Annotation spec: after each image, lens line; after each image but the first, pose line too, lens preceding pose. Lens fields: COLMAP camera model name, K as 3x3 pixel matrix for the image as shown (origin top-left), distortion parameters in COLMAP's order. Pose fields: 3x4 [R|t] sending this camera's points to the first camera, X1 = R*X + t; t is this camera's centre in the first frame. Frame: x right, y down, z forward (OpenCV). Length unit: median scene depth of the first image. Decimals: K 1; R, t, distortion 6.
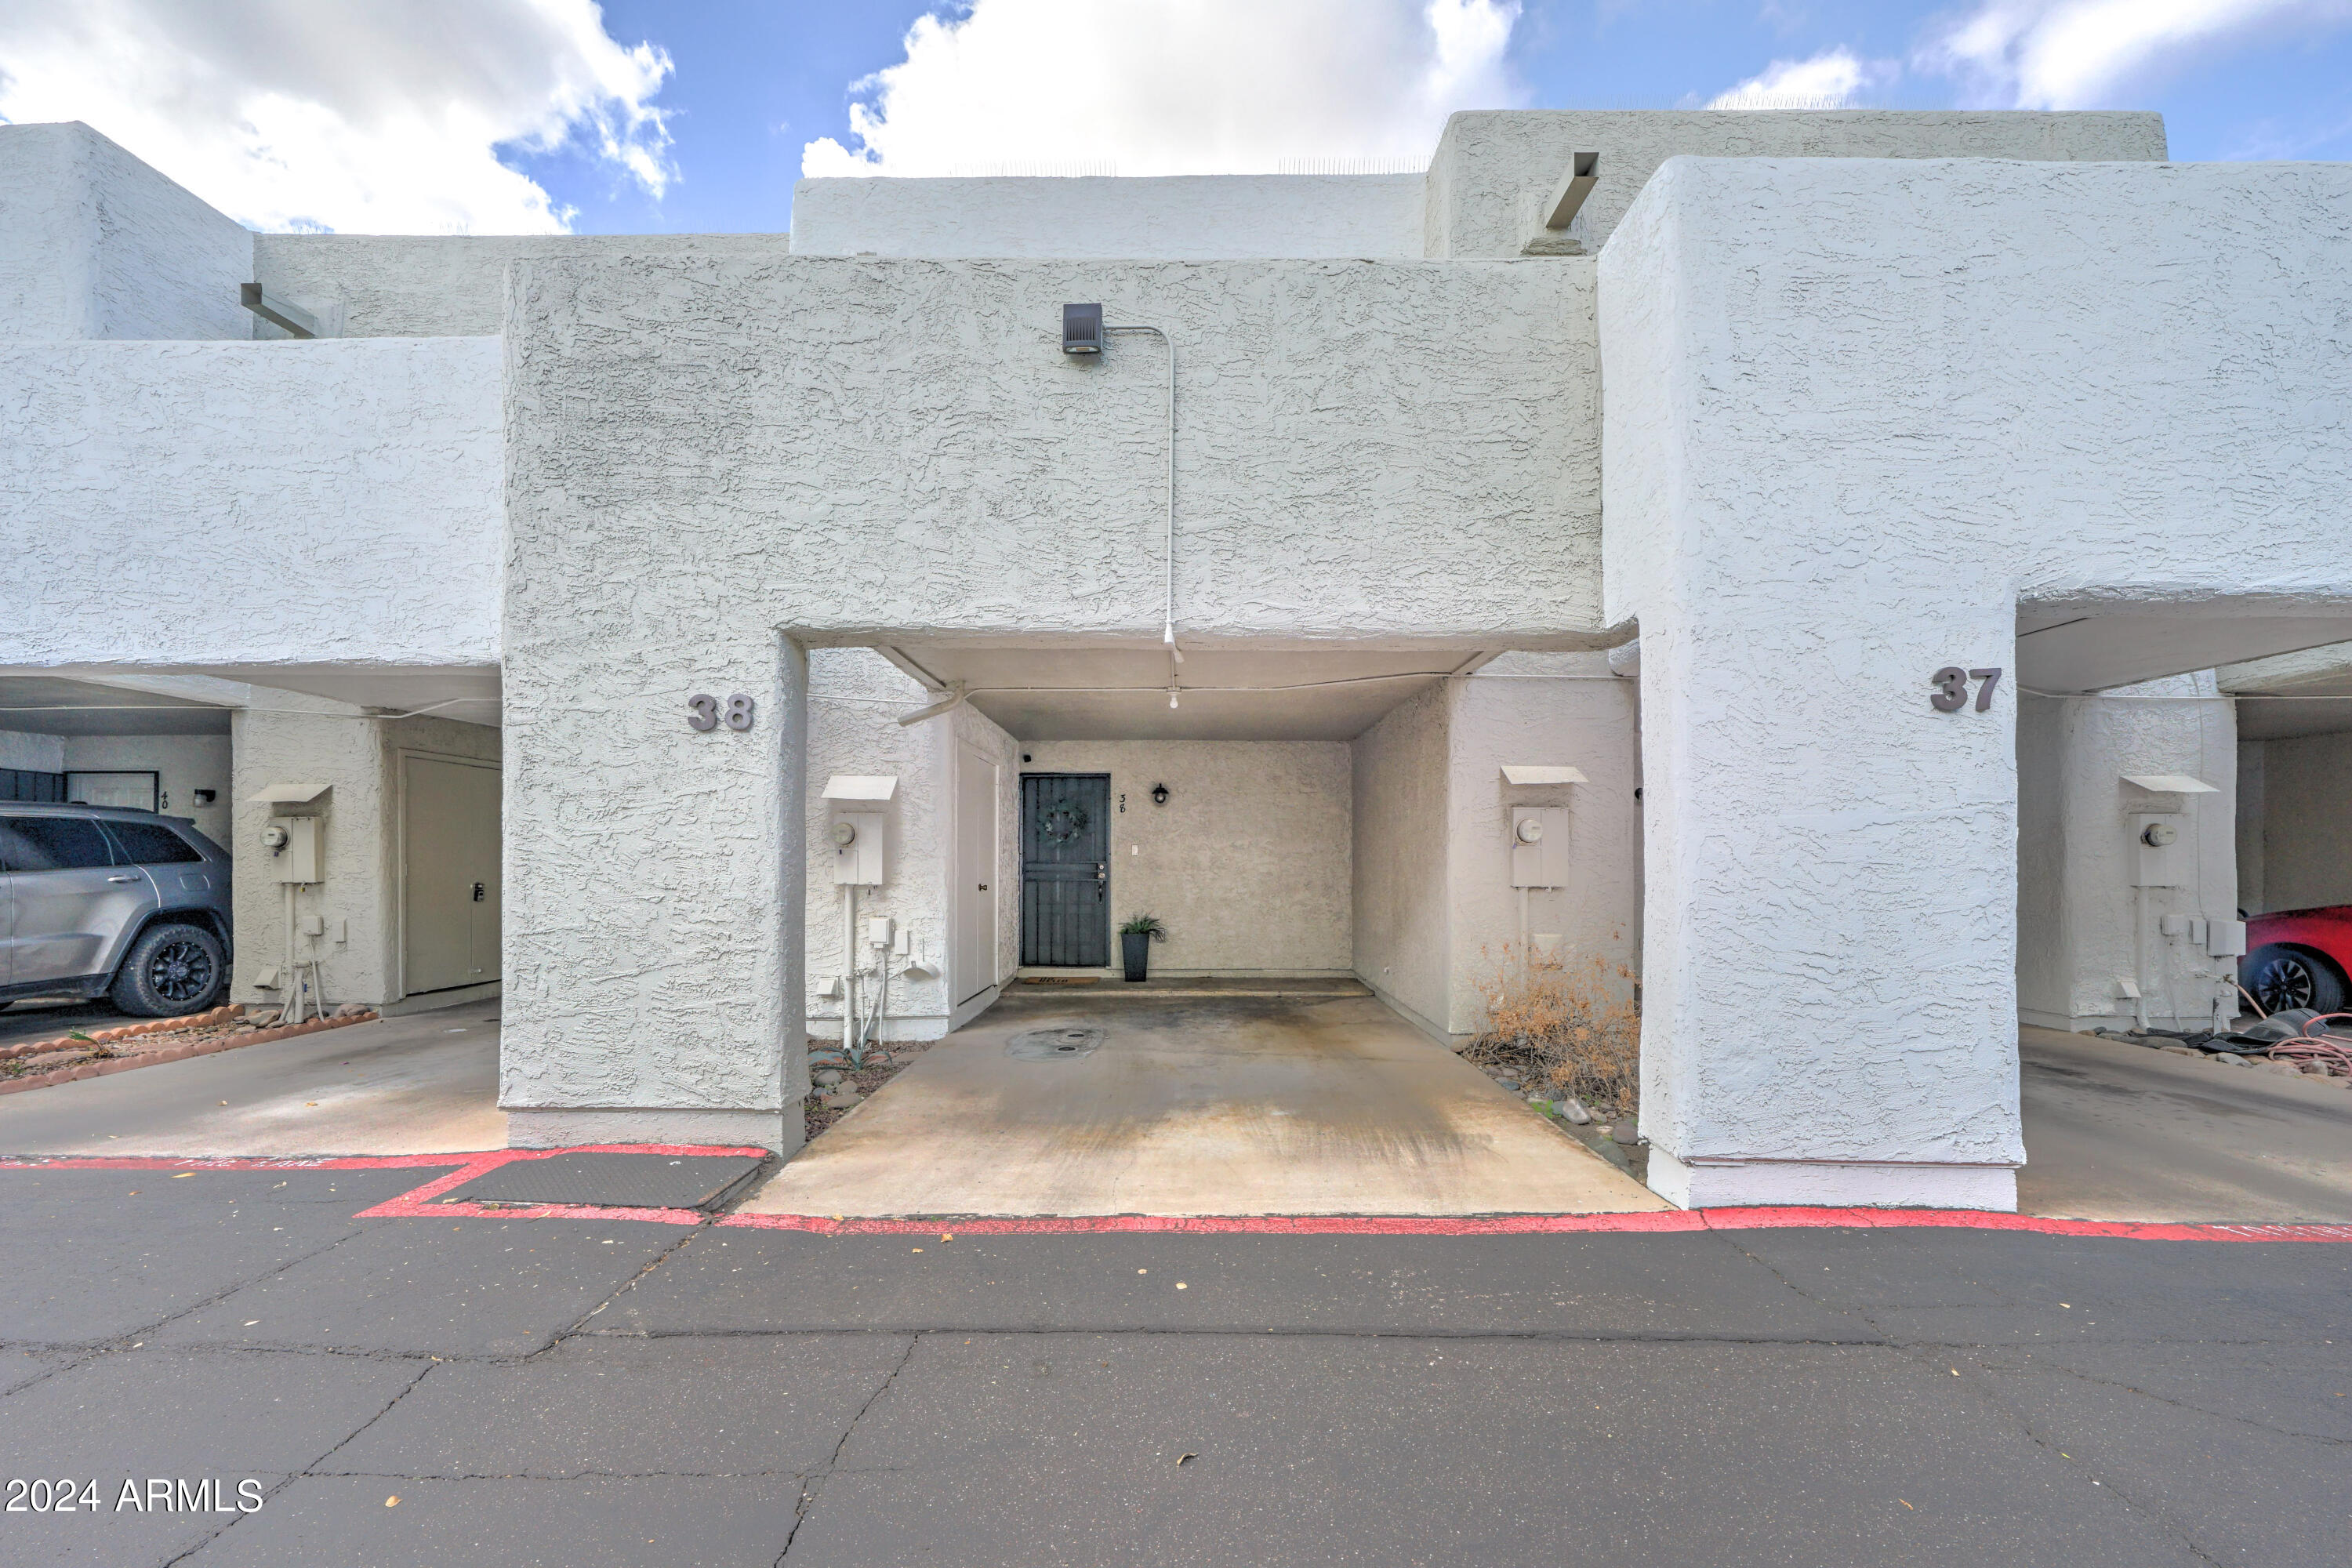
lens RADIAL K [[887.0, 0, 1132.5], [0, 887.0, 857.3], [0, 0, 1]] dist [-0.000767, 0.000038]
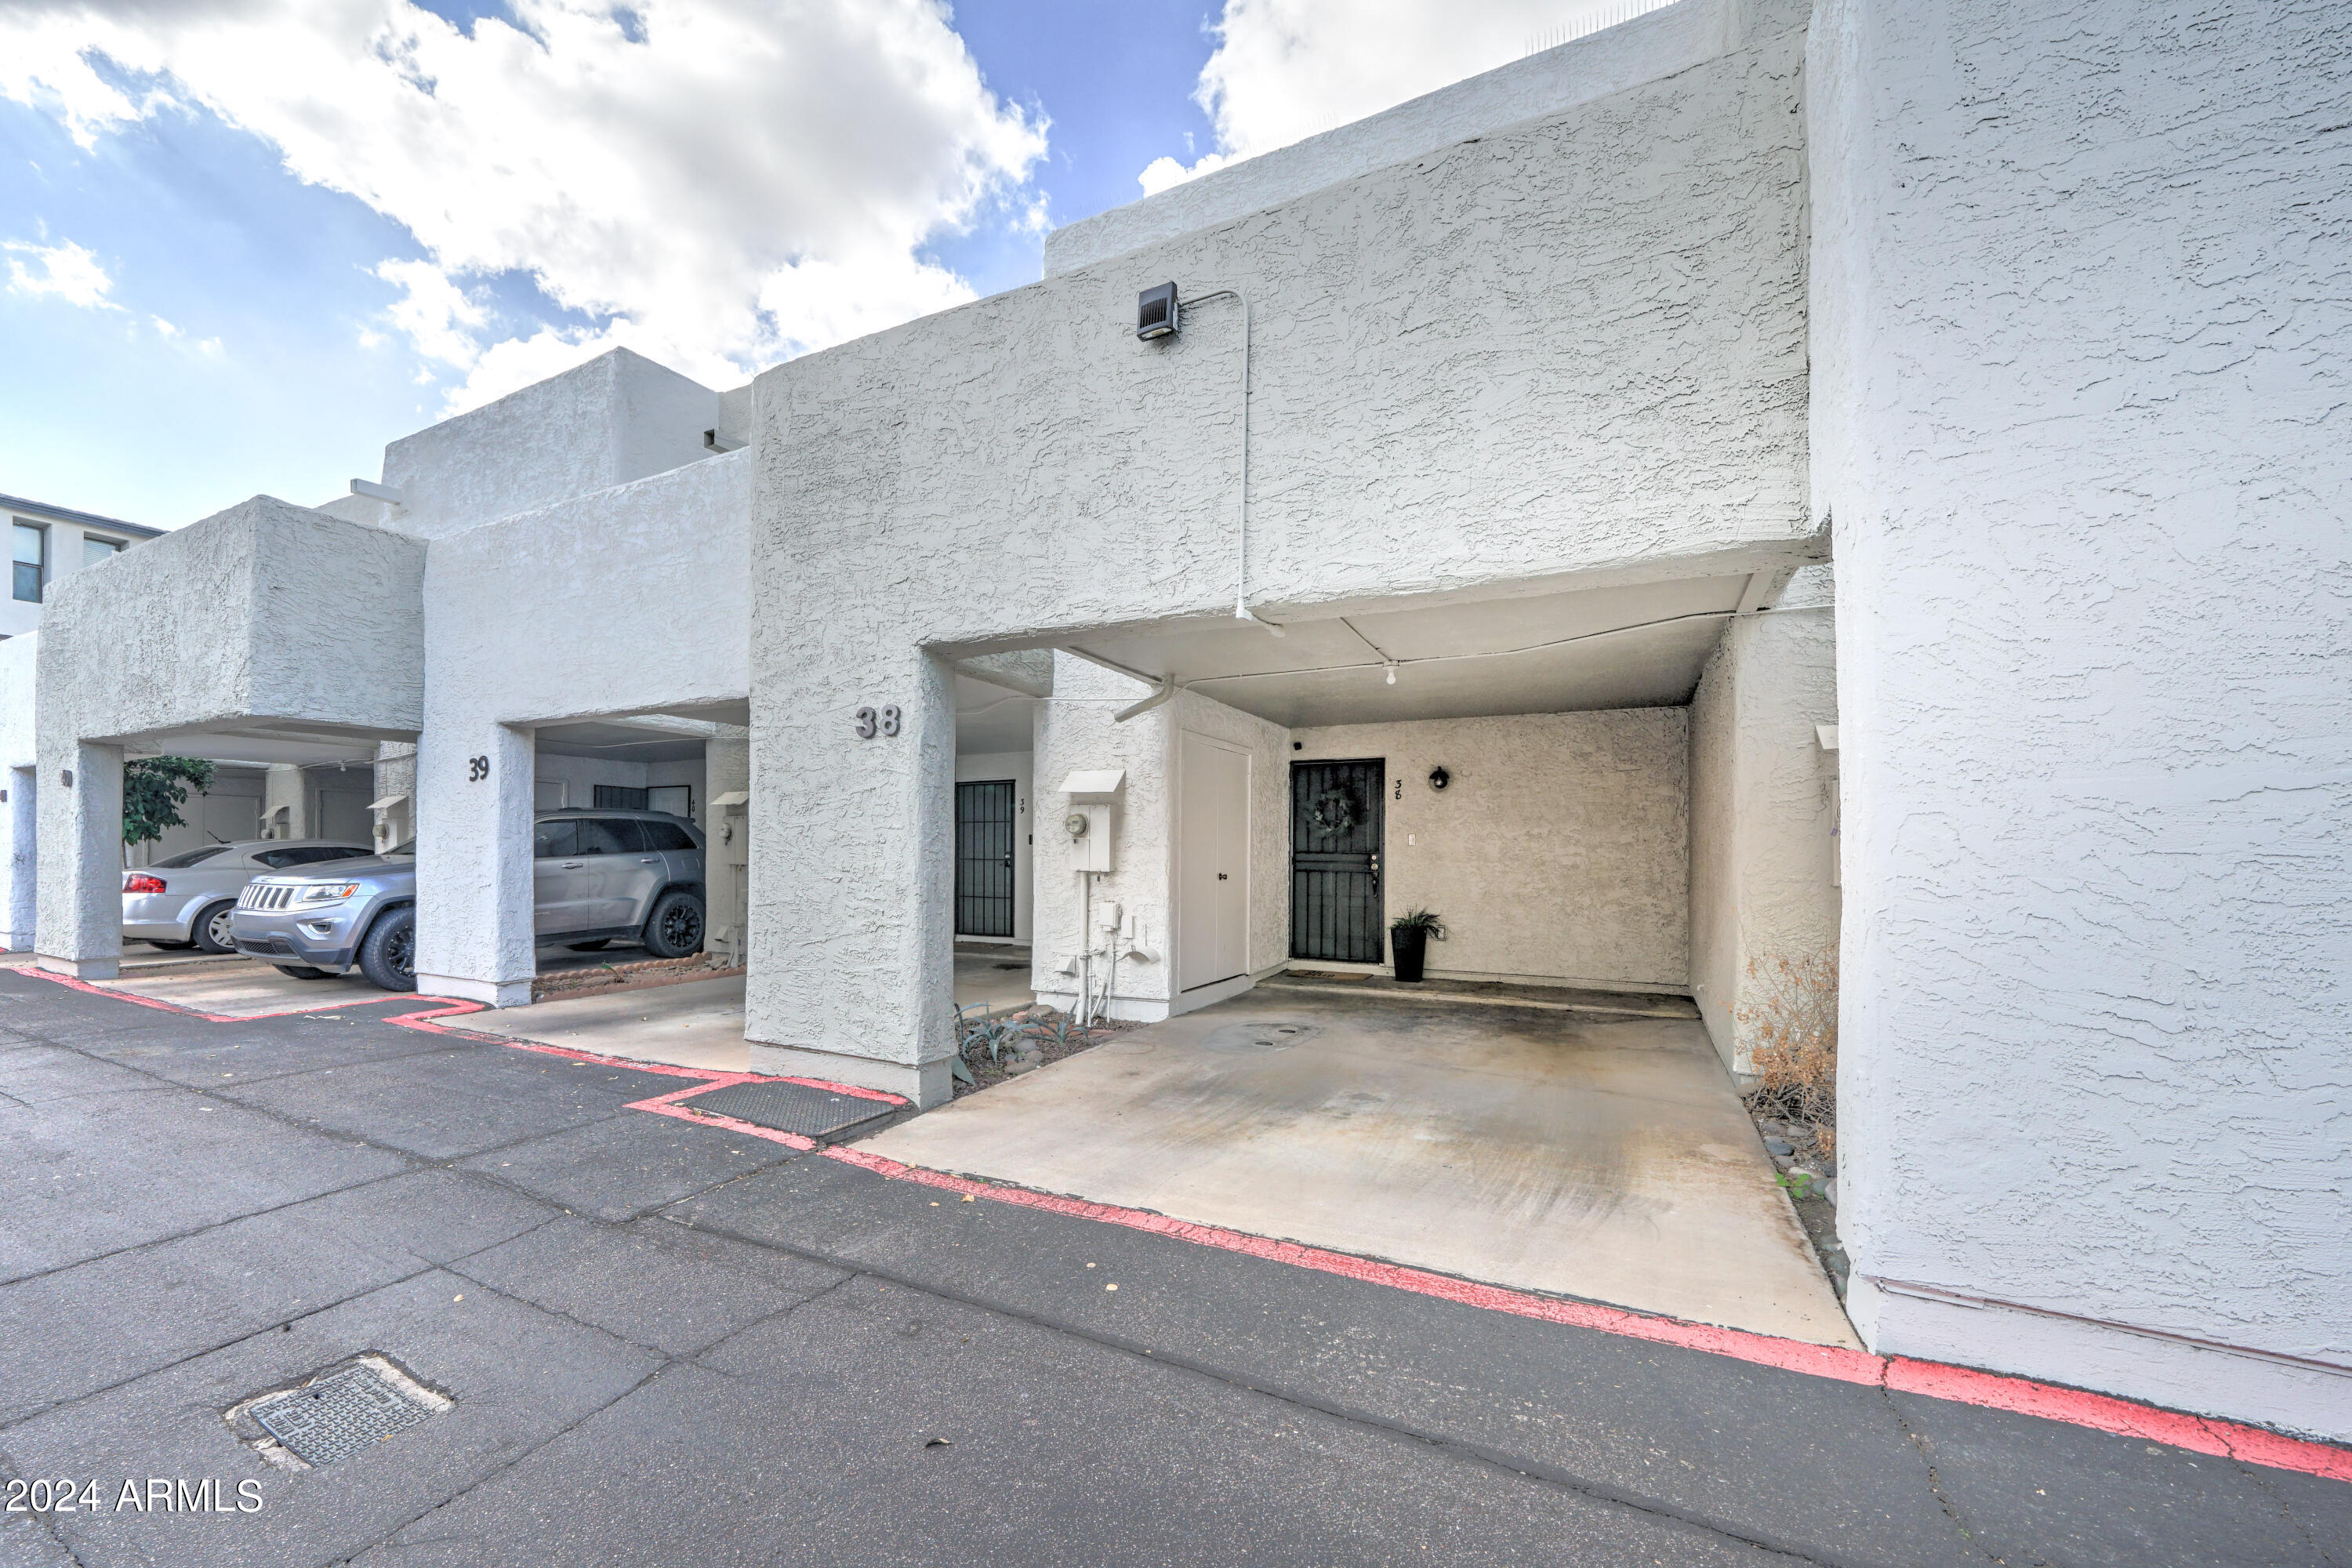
lens RADIAL K [[887.0, 0, 1159.6], [0, 887.0, 846.2], [0, 0, 1]] dist [-0.000767, 0.000038]
pose [[0.895083, 0.001223, -0.445897, 0.388351], [-0.002556, 0.999994, -0.002388, 0.003872], [0.445891, 0.003277, 0.895081, 0.115143]]
